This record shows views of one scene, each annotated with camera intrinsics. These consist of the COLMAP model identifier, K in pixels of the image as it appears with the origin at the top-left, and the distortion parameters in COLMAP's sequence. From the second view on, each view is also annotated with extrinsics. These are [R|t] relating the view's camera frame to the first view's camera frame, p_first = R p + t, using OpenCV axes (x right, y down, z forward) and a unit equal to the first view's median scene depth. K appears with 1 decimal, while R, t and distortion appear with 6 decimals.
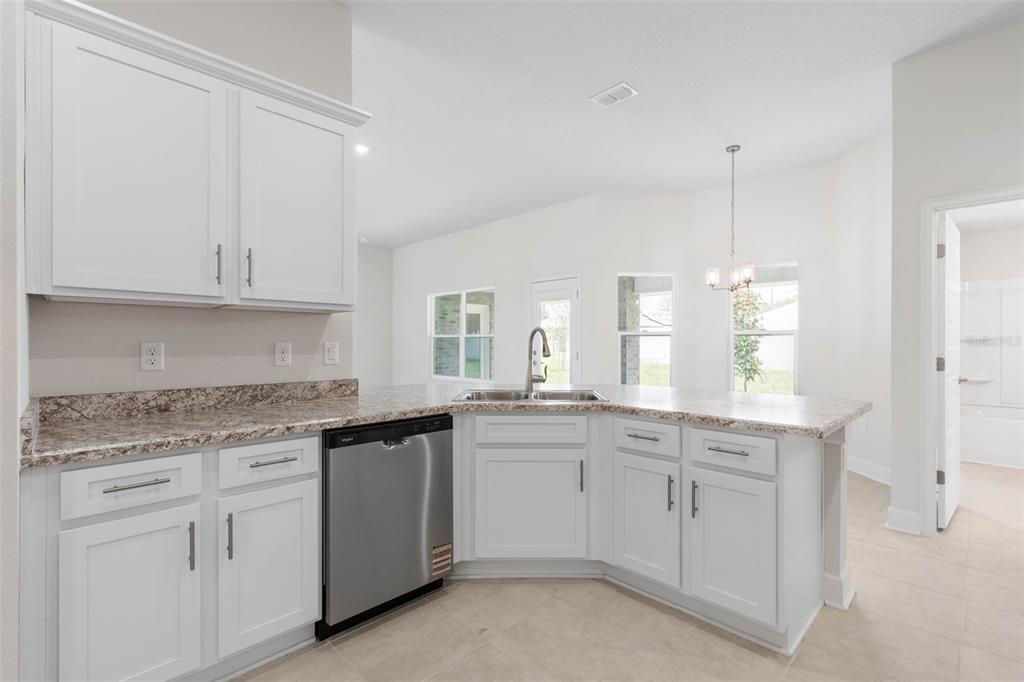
lens RADIAL K [[462.3, 0, 516.4], [0, 462.3, 343.4], [0, 0, 1]] dist [0.008978, -0.002250]
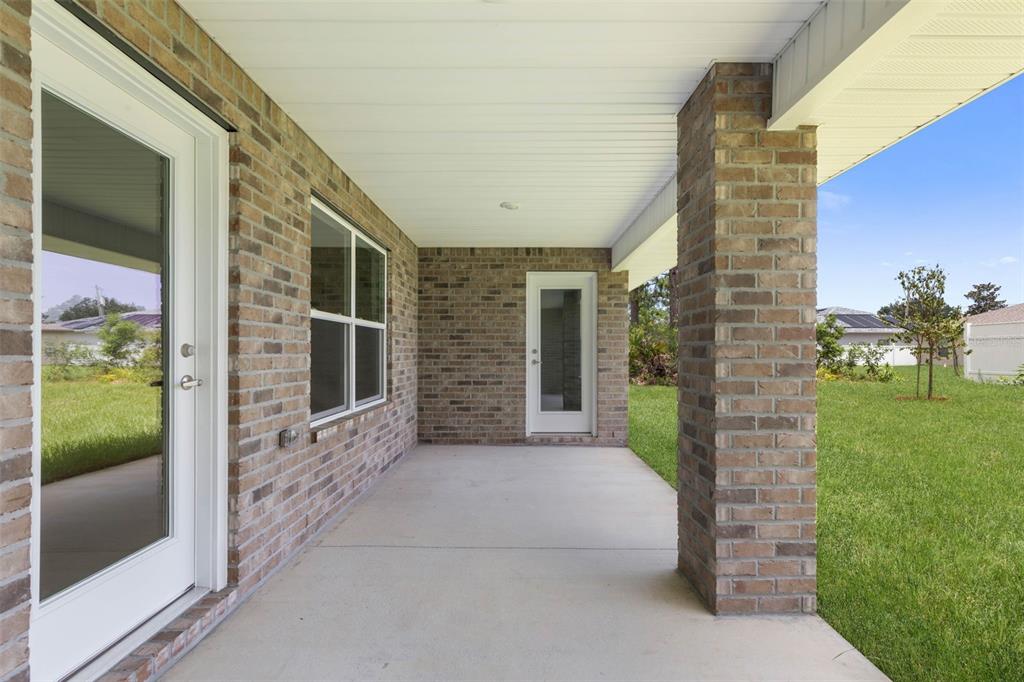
lens RADIAL K [[462.3, 0, 515.4], [0, 462.3, 357.2], [0, 0, 1]] dist [0.008978, -0.002250]
pose [[0.709202, 0.009795, -0.704937, 0.277561], [-0.004331, 0.999945, 0.009536, 0.013908], [0.704992, -0.003709, 0.709206, 0.595494]]
